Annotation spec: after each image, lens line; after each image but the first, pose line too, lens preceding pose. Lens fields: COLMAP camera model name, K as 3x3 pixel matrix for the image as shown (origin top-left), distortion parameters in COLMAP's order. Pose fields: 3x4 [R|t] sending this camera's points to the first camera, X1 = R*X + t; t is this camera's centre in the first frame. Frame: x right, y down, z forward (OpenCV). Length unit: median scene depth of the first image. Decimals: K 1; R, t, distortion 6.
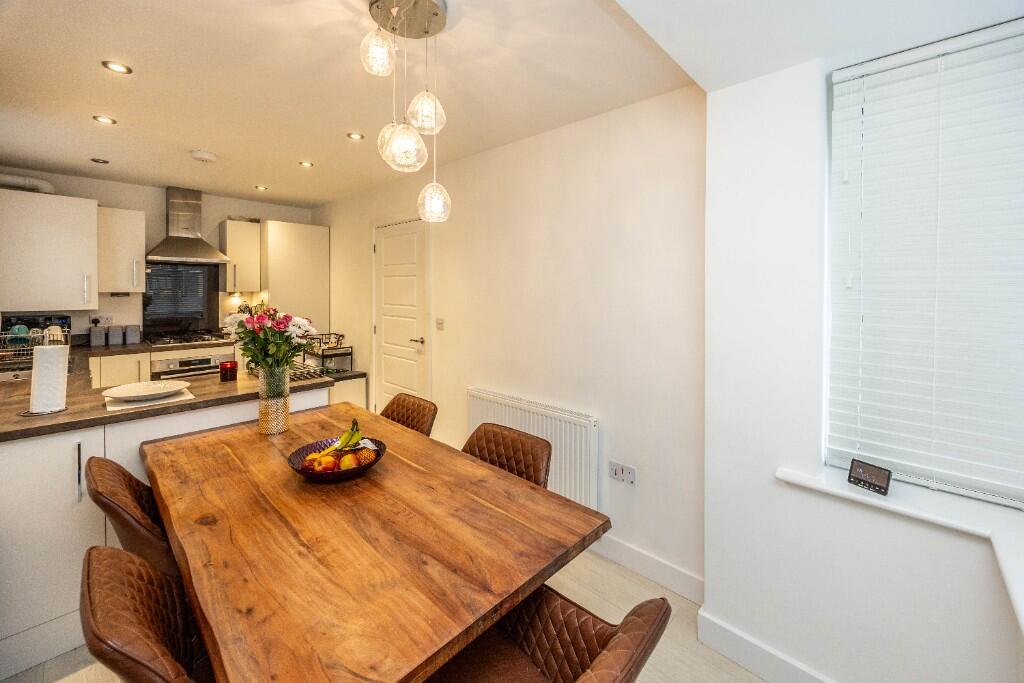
lens RADIAL K [[392.9, 0, 500.7], [0, 392.9, 292.4], [0, 0, 1]] dist [-0.002448, 0.000135]
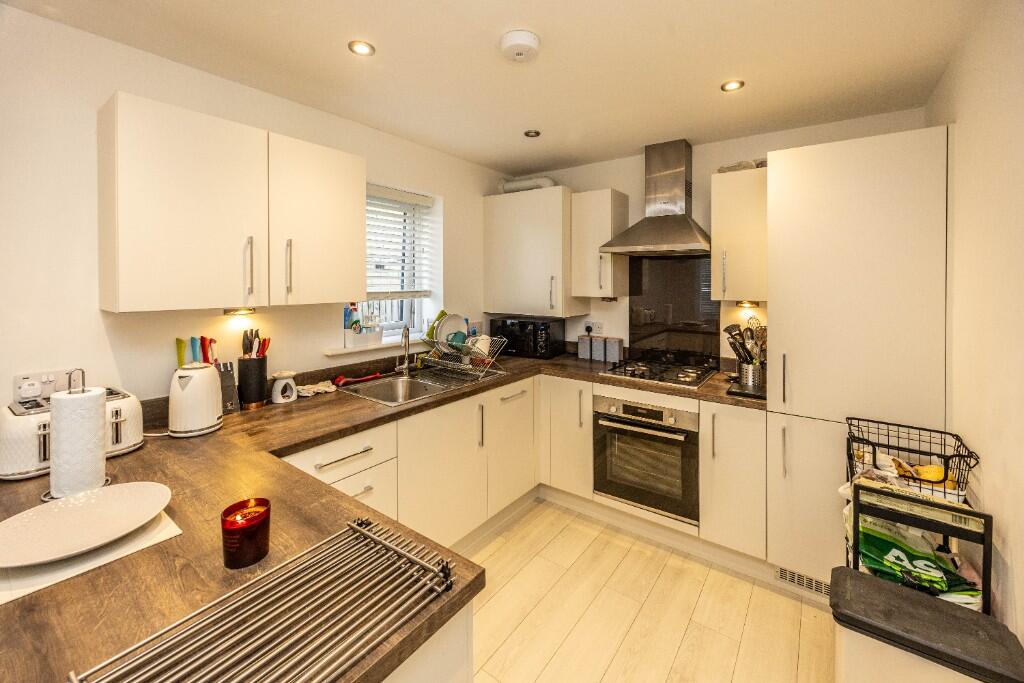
lens RADIAL K [[412.0, 0, 525.1], [0, 412.0, 282.7], [0, 0, 1]] dist [0.002881, 0.000327]
pose [[0.149711, 0.002161, -0.988727, -0.160143], [-0.015047, 0.999887, -0.000093, -0.026165], [0.988615, 0.014891, 0.149727, 0.733117]]
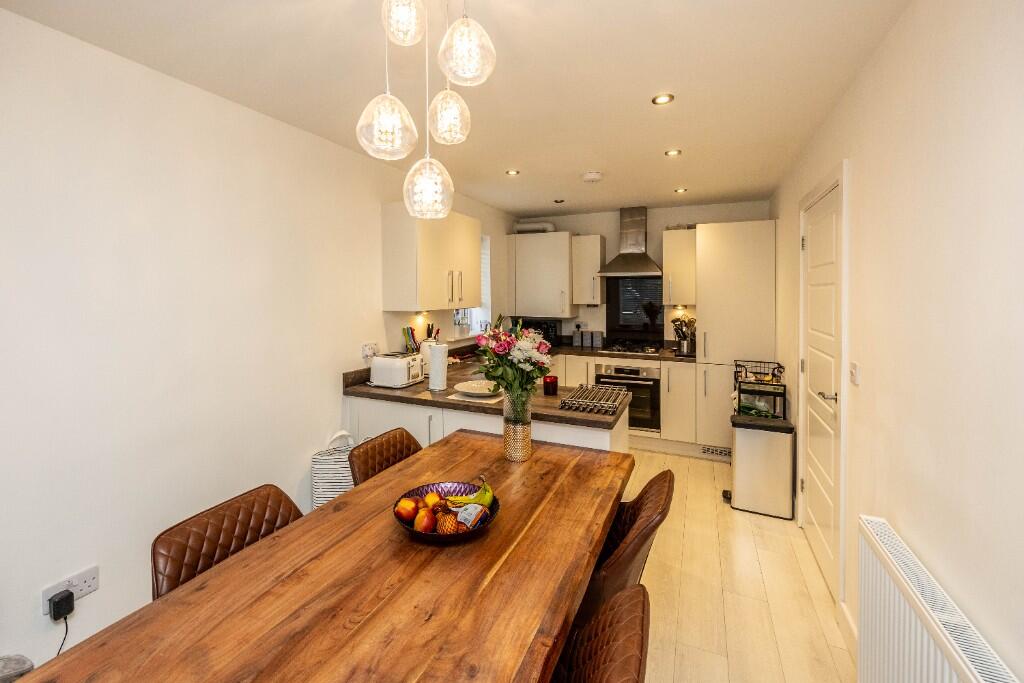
lens RADIAL K [[430.4, 0, 511.9], [0, 430.4, 302.3], [0, 0, 1]] dist [0.000381, 0.000218]
pose [[0.349393, 0.012095, -0.936898, 0.201042], [-0.006604, 0.999924, 0.010446, -0.018230], [0.936953, 0.002538, 0.349446, 0.314112]]
